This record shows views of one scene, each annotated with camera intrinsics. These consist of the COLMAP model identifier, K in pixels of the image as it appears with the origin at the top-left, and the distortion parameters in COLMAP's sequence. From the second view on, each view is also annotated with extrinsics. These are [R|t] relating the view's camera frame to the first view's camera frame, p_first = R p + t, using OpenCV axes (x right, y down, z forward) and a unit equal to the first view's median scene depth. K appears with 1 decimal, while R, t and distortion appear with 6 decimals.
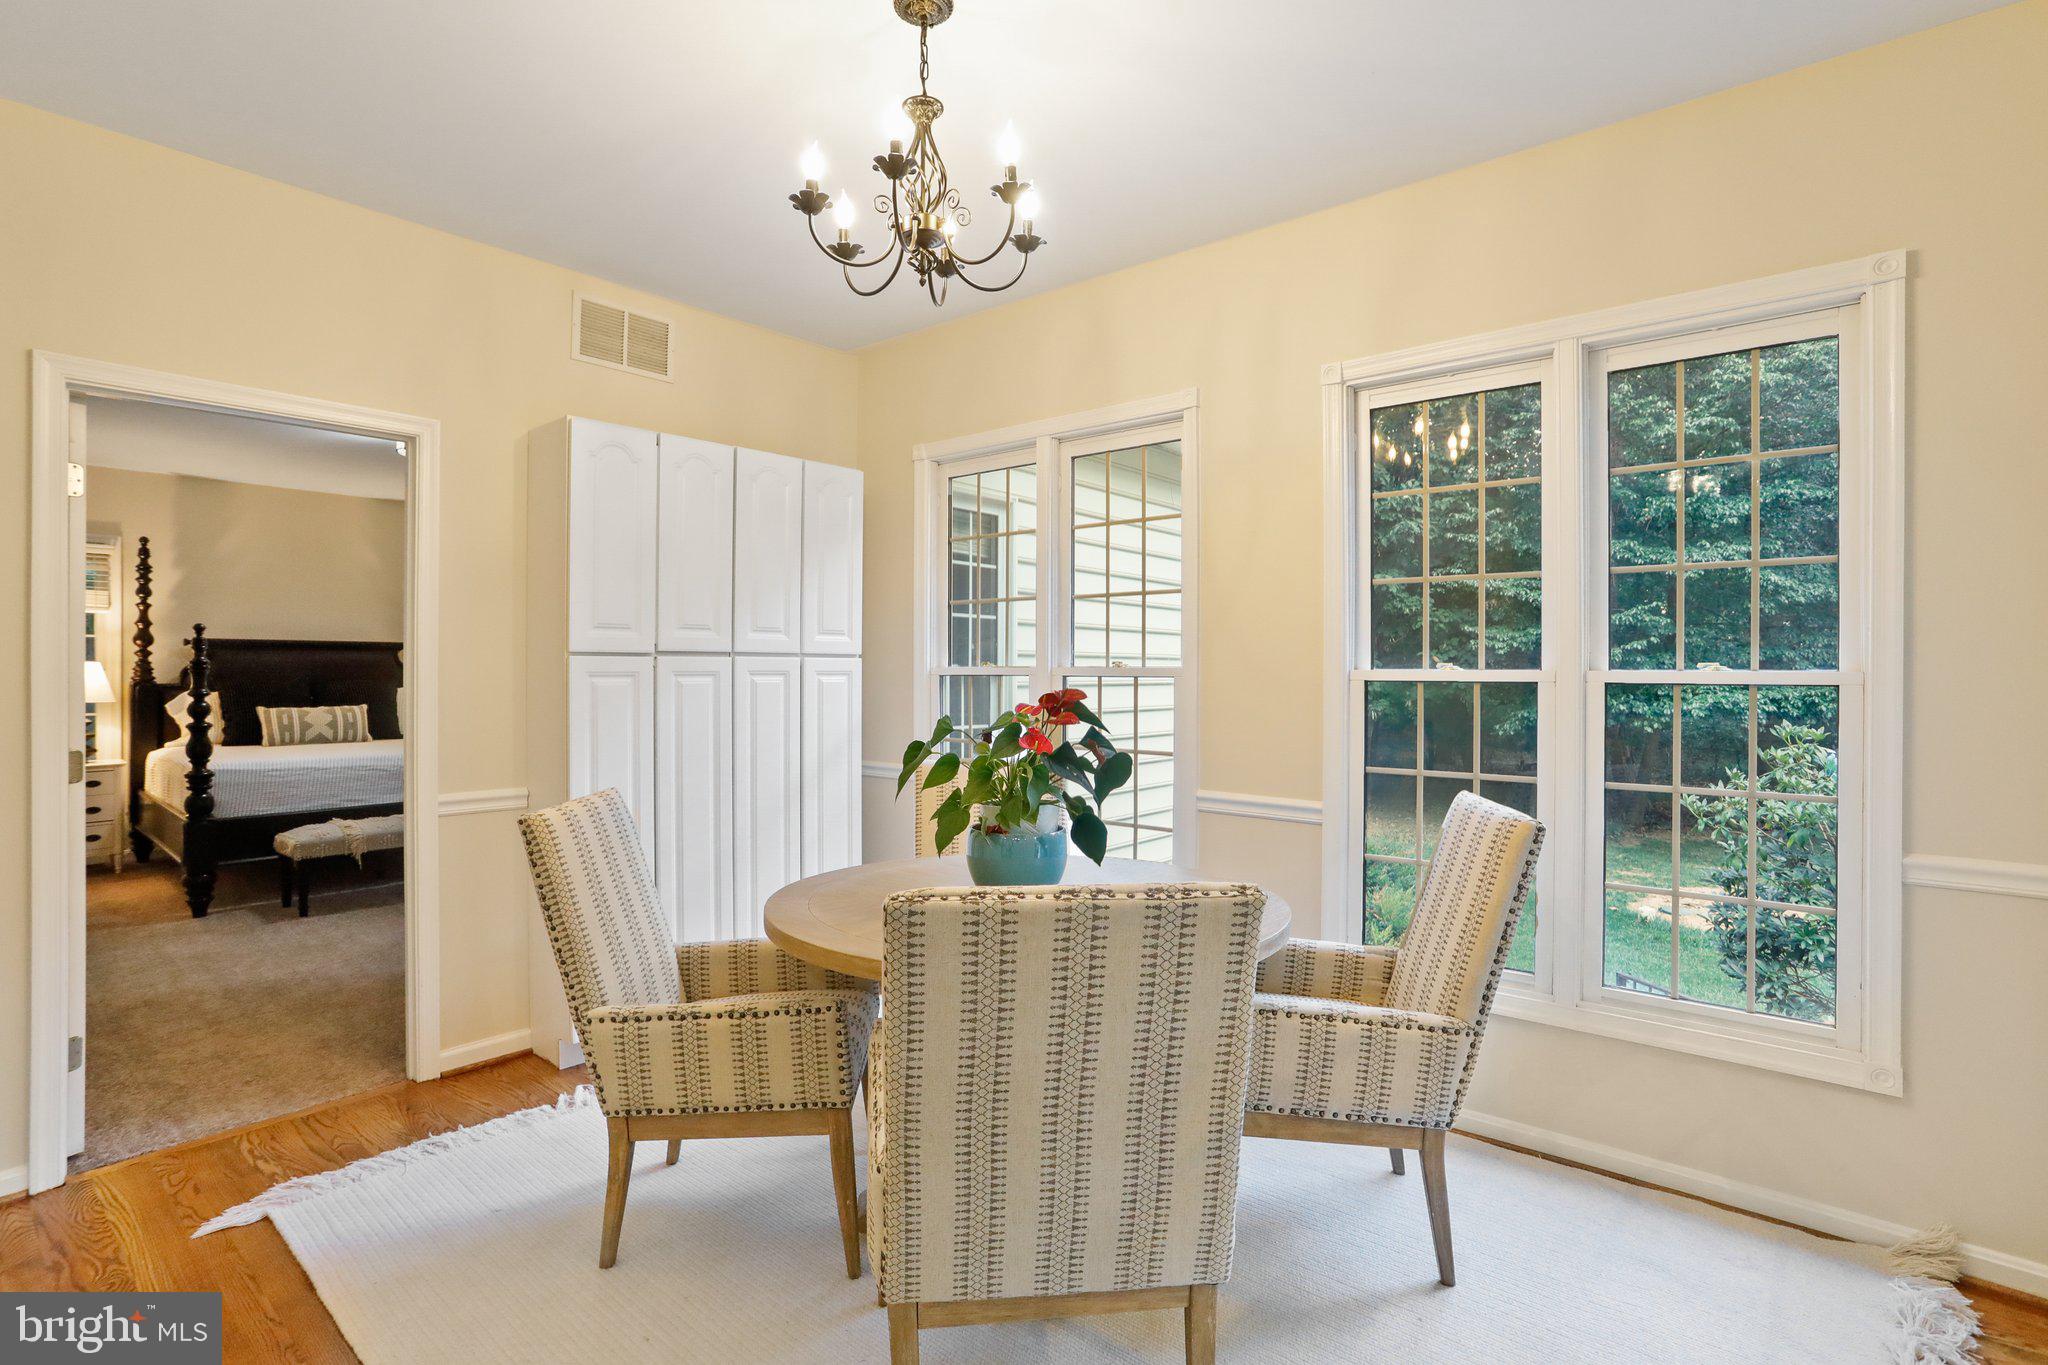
lens RADIAL K [[1001.6, 0, 1019.7], [0, 1001.6, 672.7], [0, 0, 1]] dist [-0.095892, 0.063647]
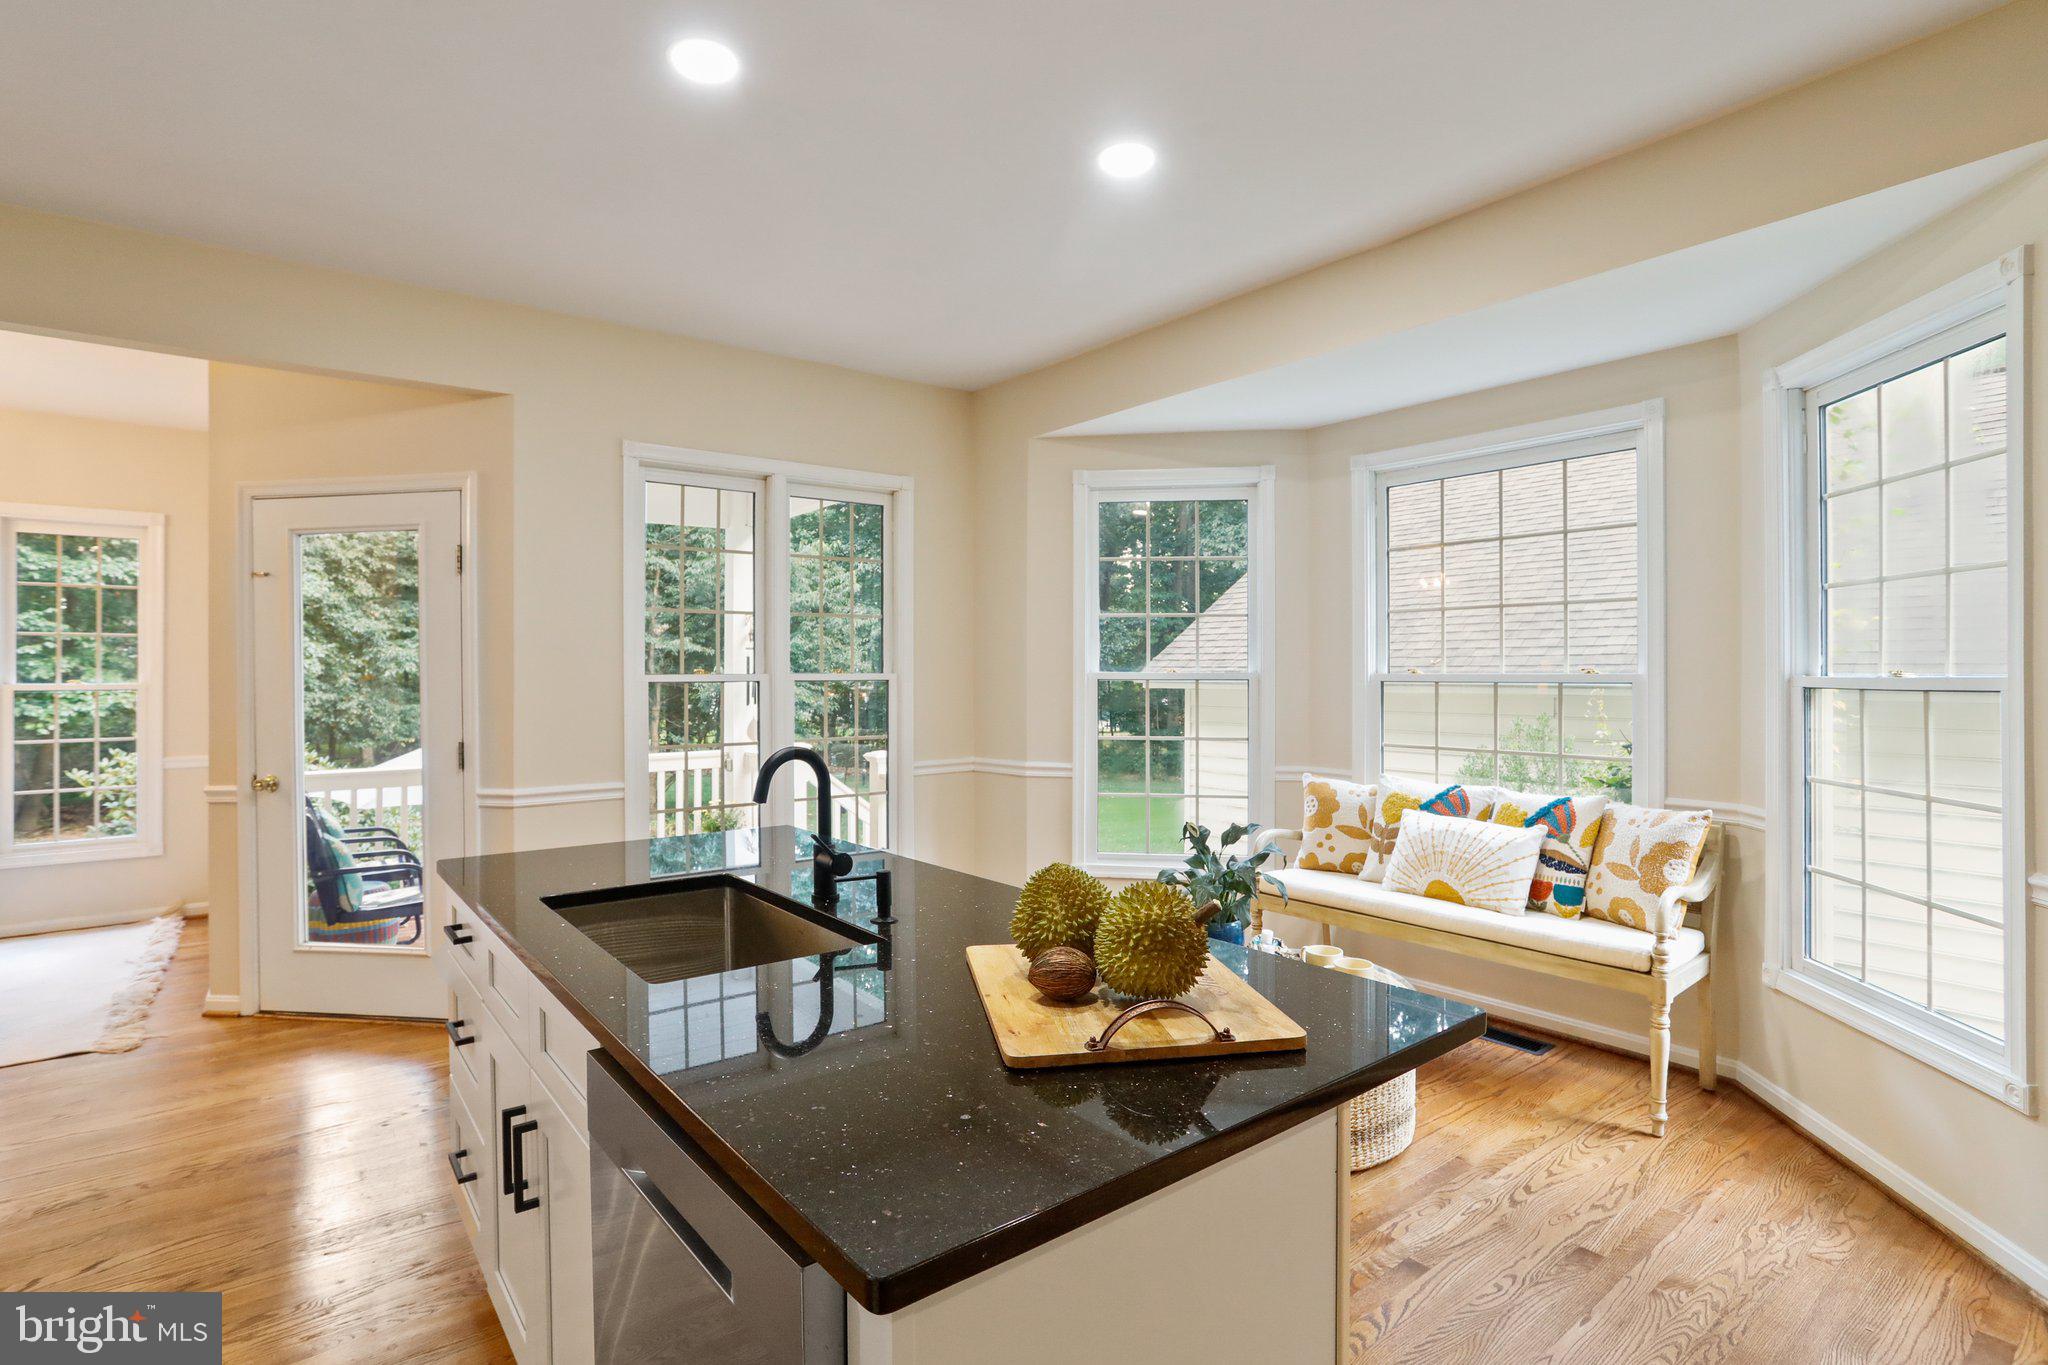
lens RADIAL K [[1001.6, 0, 1019.7], [0, 1001.6, 672.7], [0, 0, 1]] dist [-0.095892, 0.063647]
pose [[0.208208, -0.003062, 0.978080, -1.039383], [0.004835, 0.999986, 0.002102, -0.026579], [-0.978073, 0.004291, 0.208220, -1.641945]]
